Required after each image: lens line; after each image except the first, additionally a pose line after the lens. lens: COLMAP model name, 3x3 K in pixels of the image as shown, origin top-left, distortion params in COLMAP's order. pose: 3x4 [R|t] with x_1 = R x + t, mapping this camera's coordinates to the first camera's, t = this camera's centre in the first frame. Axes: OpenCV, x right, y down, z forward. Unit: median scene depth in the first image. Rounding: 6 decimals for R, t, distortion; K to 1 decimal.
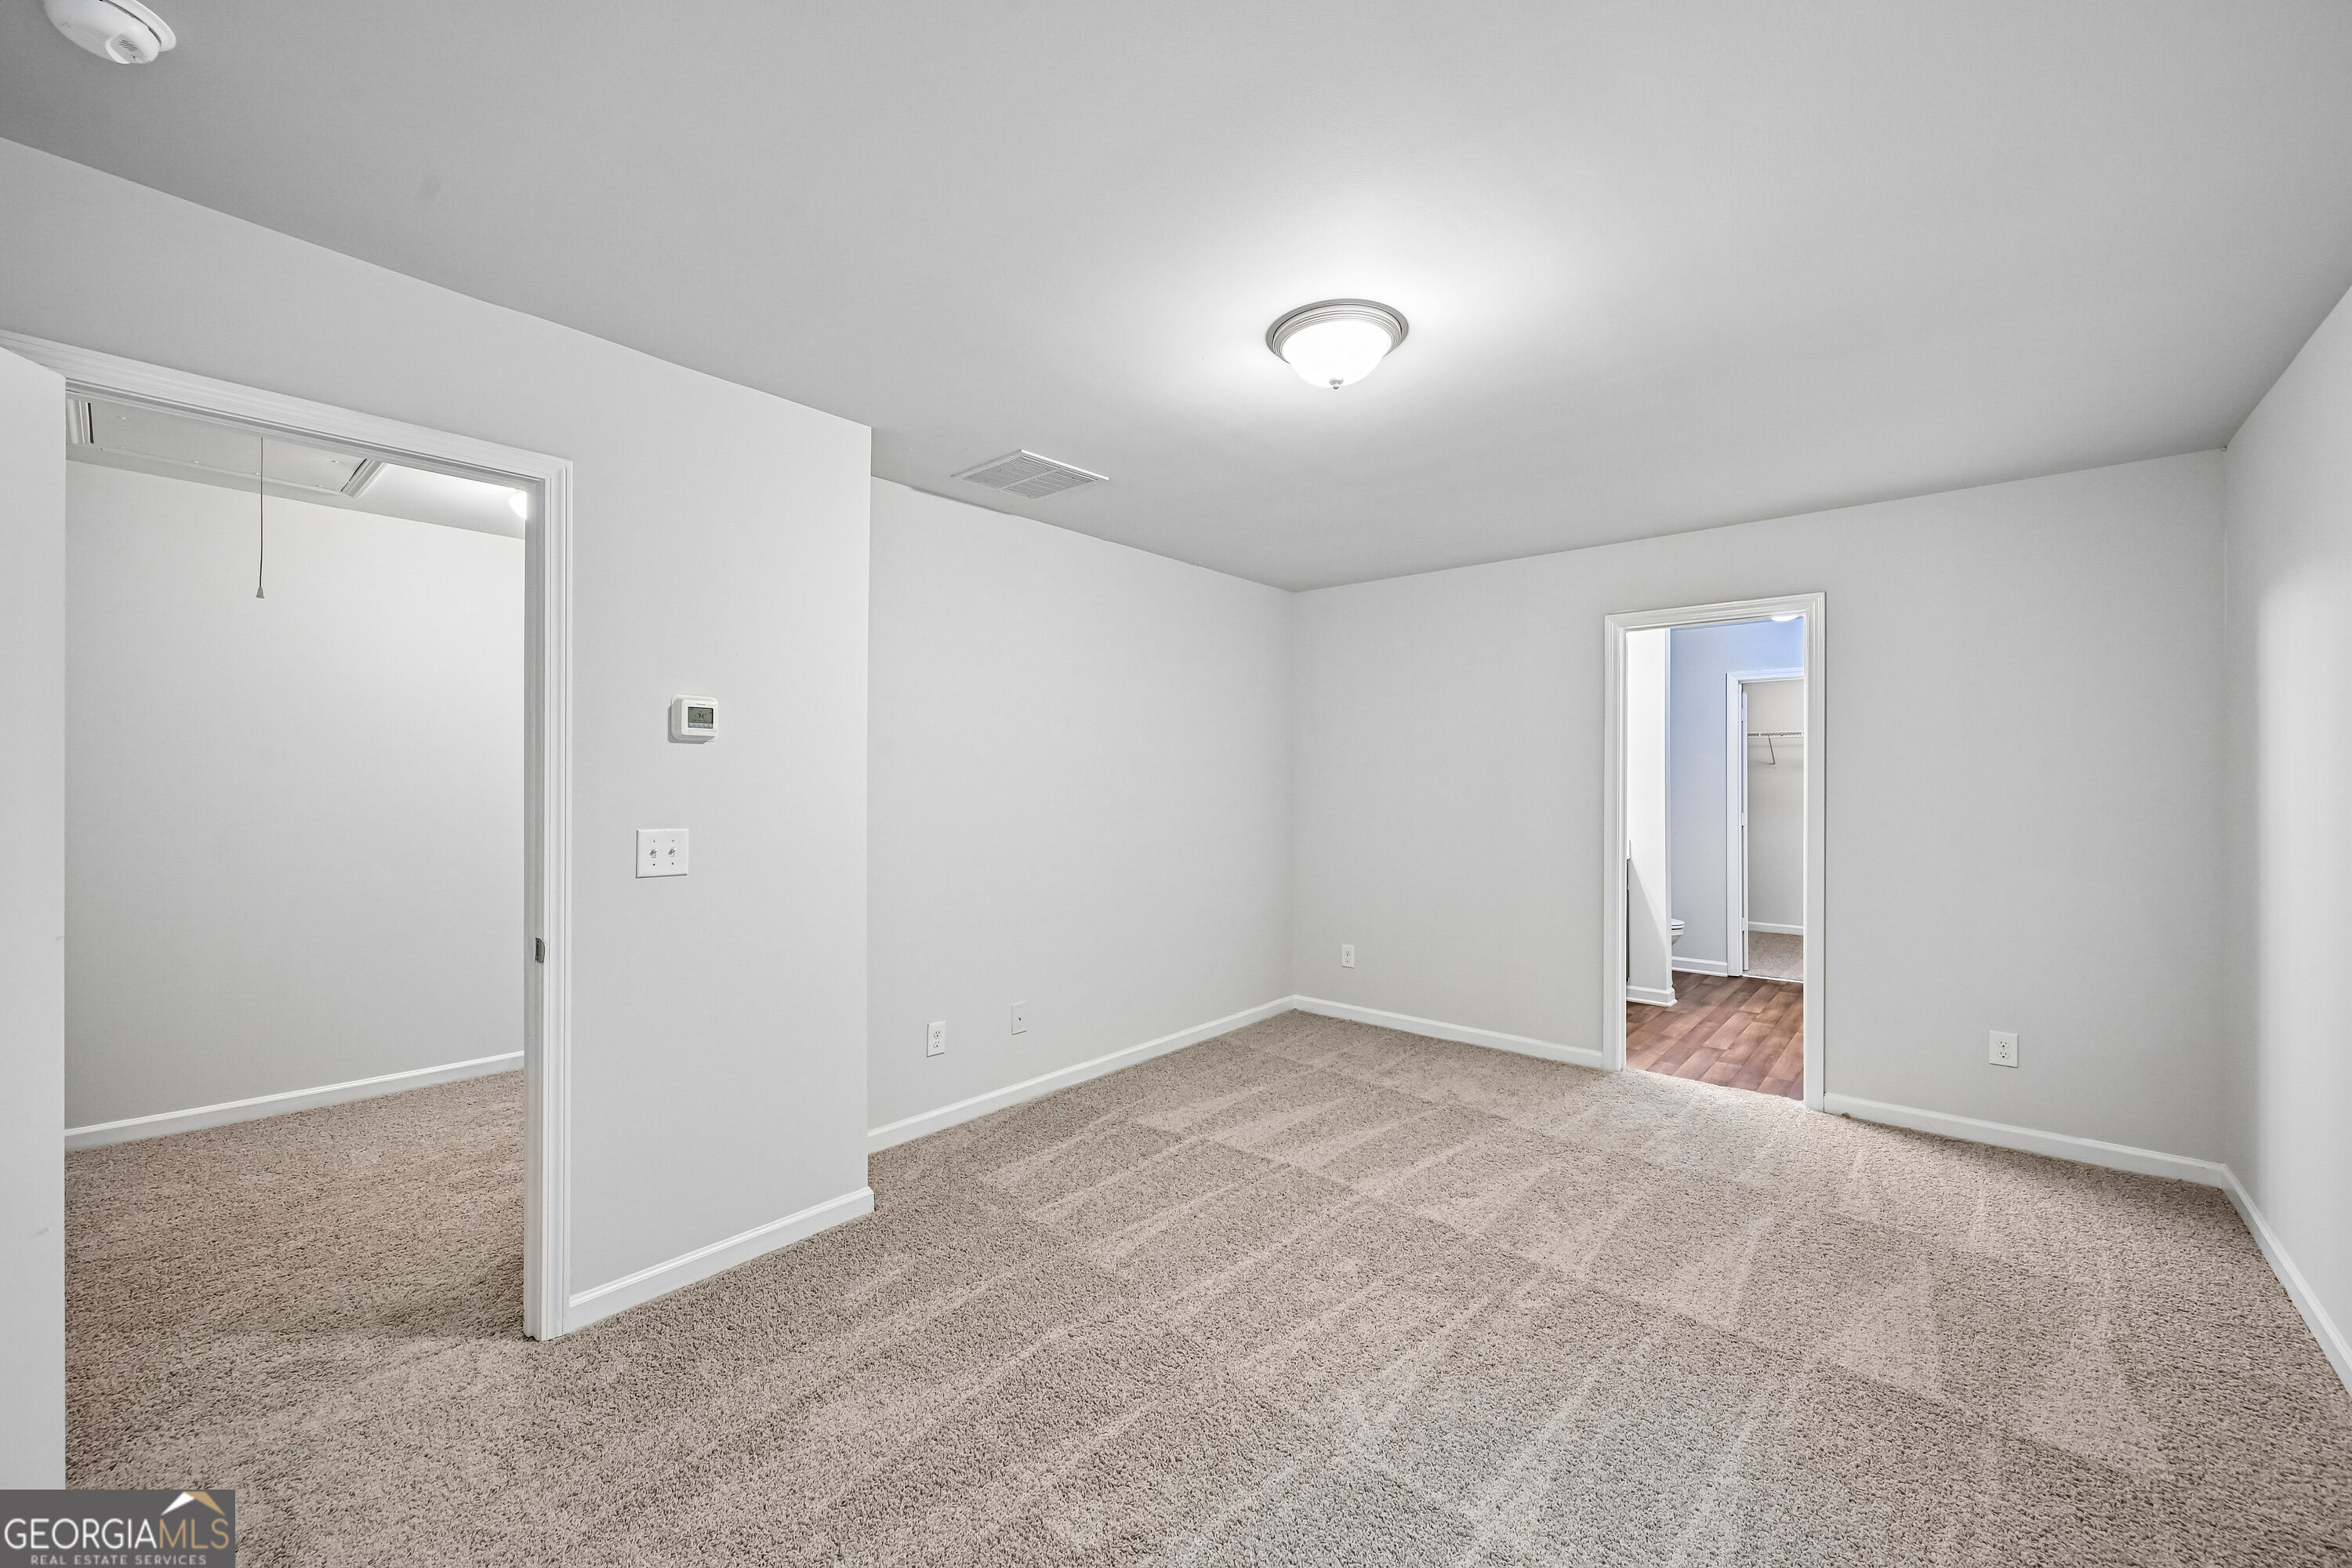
lens RADIAL K [[918.0, 0, 1180.4], [0, 918.0, 778.4], [0, 0, 1]] dist [-0.002360, 0.000189]
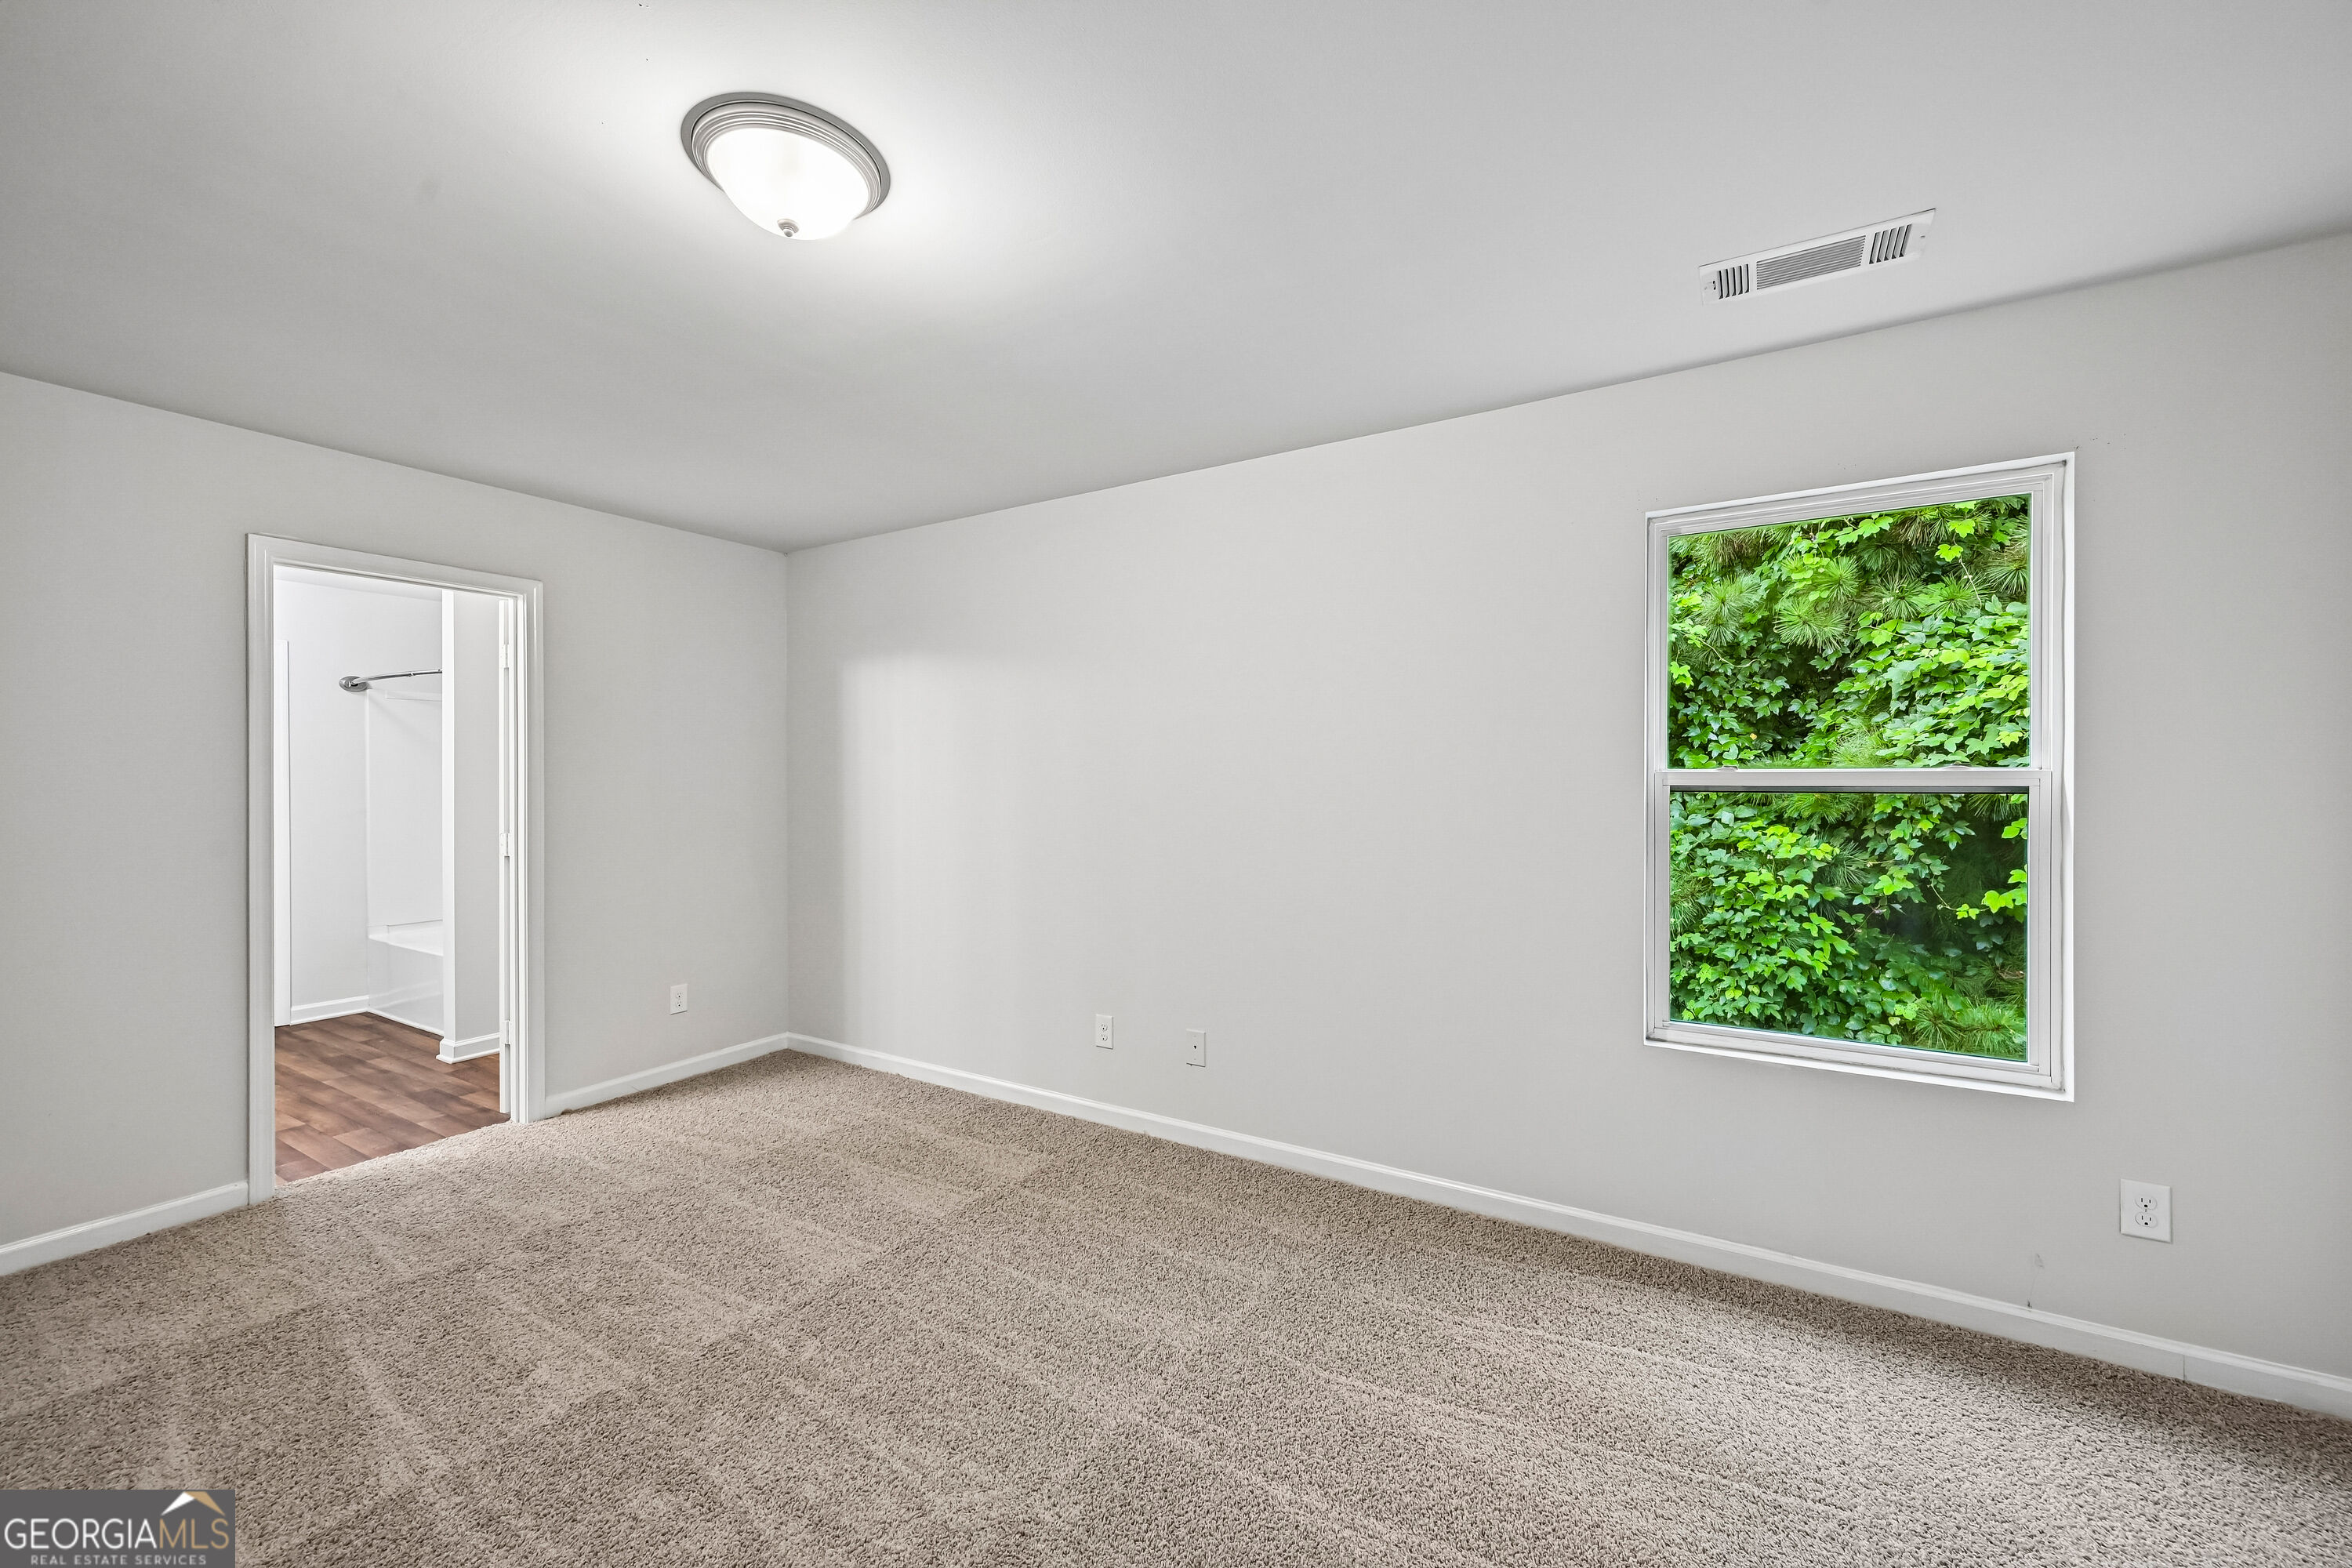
lens RADIAL K [[918.0, 0, 1180.4], [0, 918.0, 778.4], [0, 0, 1]] dist [-0.002360, 0.000189]
pose [[-0.163073, -0.001405, 0.986613, -0.408514], [0.001379, 0.999998, 0.001652, 0.003364], [-0.986613, 0.001630, -0.163071, 0.554719]]
